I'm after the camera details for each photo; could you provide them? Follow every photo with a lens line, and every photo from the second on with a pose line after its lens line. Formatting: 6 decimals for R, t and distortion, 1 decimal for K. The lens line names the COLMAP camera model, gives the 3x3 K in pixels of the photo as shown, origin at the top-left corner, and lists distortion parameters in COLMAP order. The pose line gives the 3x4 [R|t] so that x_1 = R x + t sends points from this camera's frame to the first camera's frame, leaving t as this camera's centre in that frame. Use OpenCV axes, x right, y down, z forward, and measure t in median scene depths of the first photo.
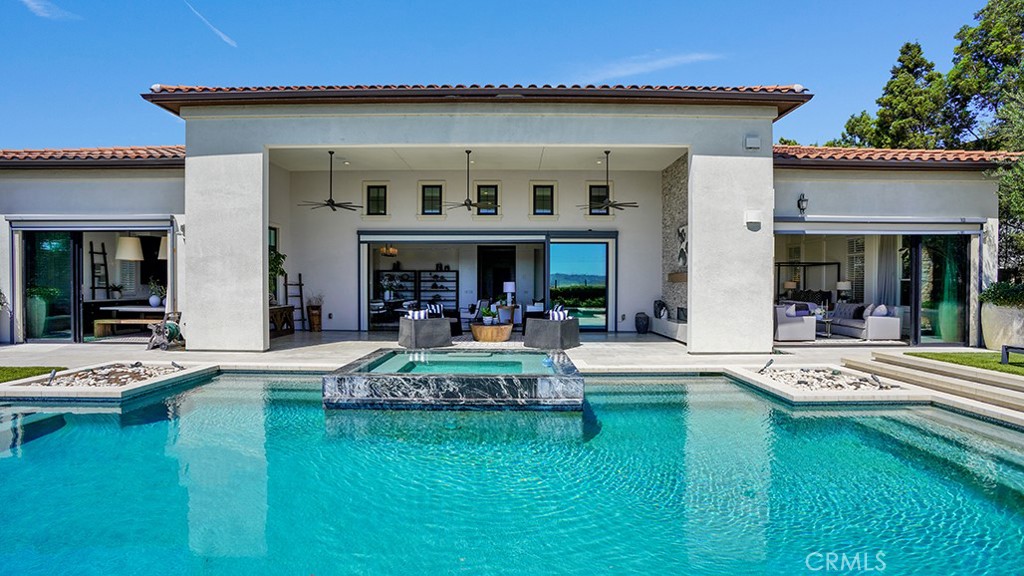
lens RADIAL K [[434.7, 0, 511.9], [0, 434.7, 287.8], [0, 0, 1]] dist [-0.014443, 0.001338]
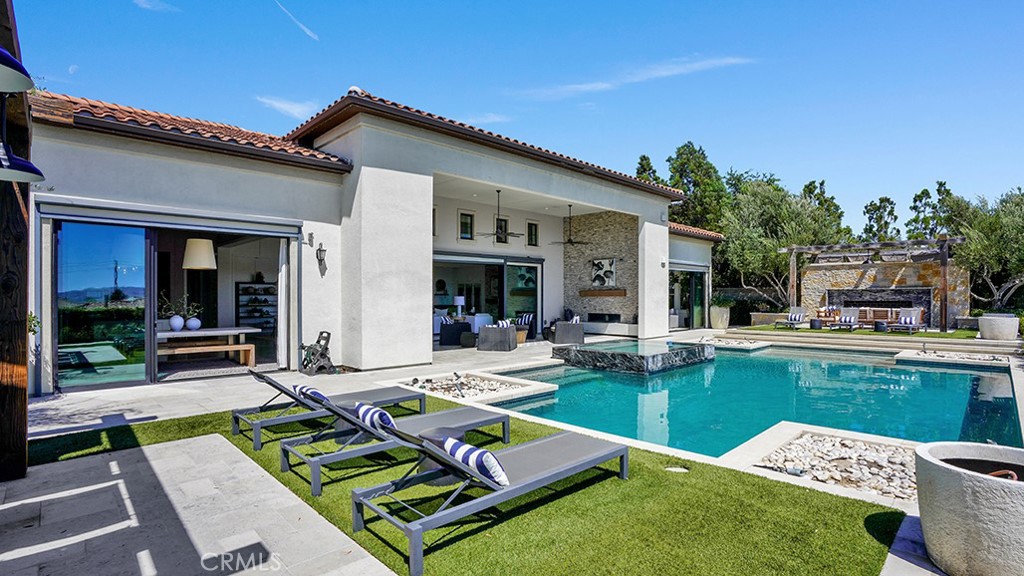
lens RADIAL K [[479.6, 0, 512.8], [0, 479.6, 294.4], [0, 0, 1]] dist [0.006153, -0.000064]
pose [[0.721254, 0.002476, 0.692666, -1.108888], [0.007566, 0.999906, -0.011452, -0.006447], [-0.692629, 0.013500, 0.721167, 0.009143]]
